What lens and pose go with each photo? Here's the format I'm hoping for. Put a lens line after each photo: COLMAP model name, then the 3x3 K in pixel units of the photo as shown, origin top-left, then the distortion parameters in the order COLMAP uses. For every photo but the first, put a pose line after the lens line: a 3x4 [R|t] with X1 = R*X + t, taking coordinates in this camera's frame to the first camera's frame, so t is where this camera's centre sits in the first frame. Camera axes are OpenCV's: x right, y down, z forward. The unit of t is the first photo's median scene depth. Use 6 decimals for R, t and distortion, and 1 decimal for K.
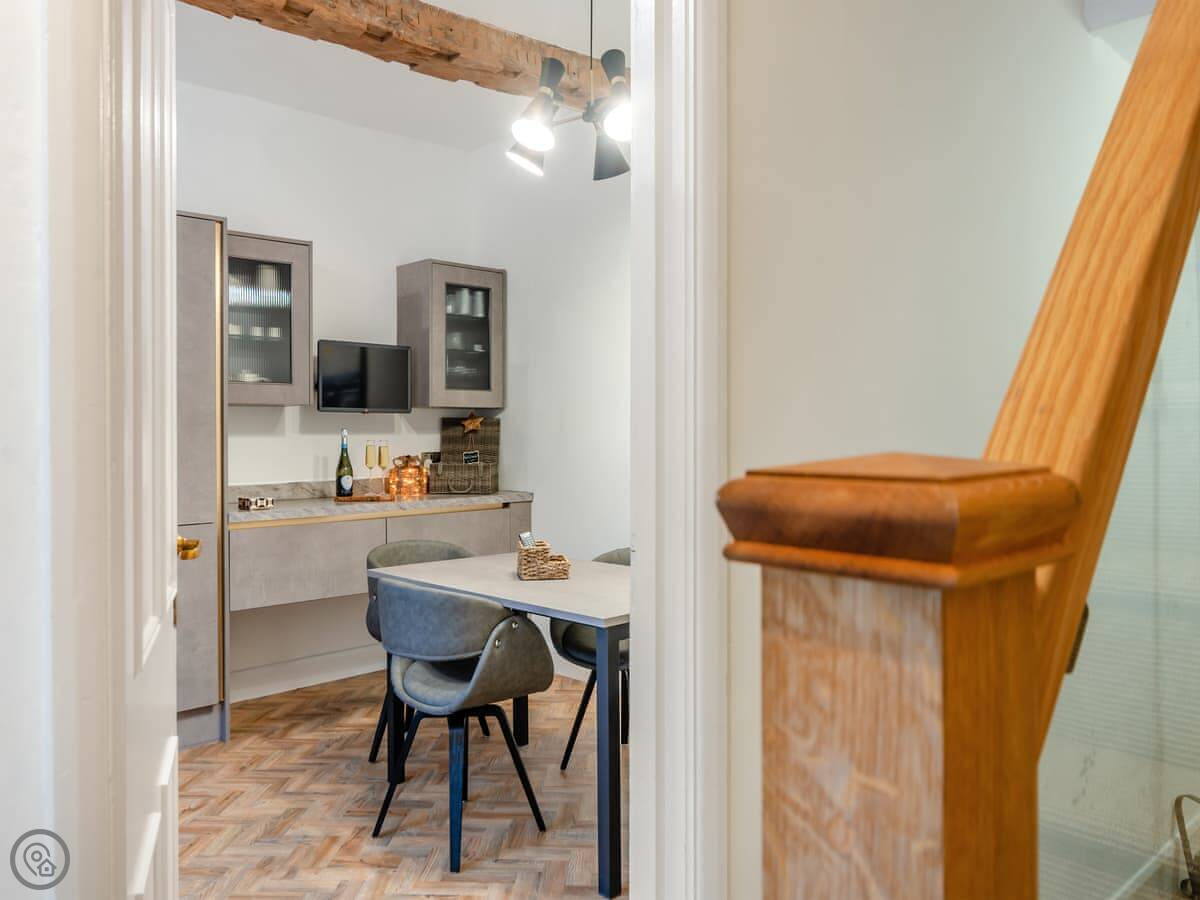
lens RADIAL K [[872.7, 0, 592.1], [0, 872.7, 428.5], [0, 0, 1]] dist [0.002128, -0.006700]
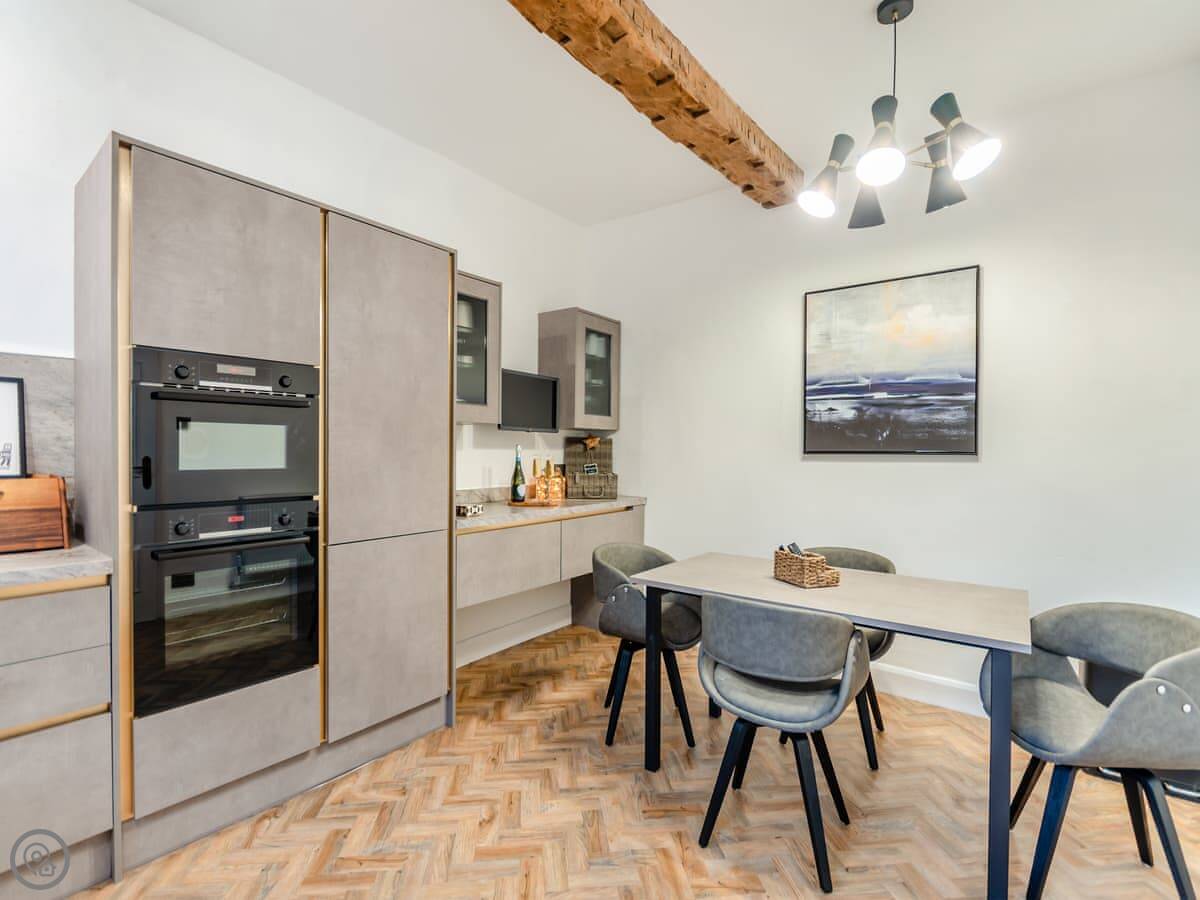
lens RADIAL K [[552.6, 0, 594.7], [0, 552.6, 454.4], [0, 0, 1]] dist [-0.002968, -0.001926]
pose [[0.987157, 0.015886, 0.158961, -0.319589], [-0.018233, 0.999745, 0.013315, 0.001518], [-0.158709, -0.016042, 0.987195, 0.257378]]
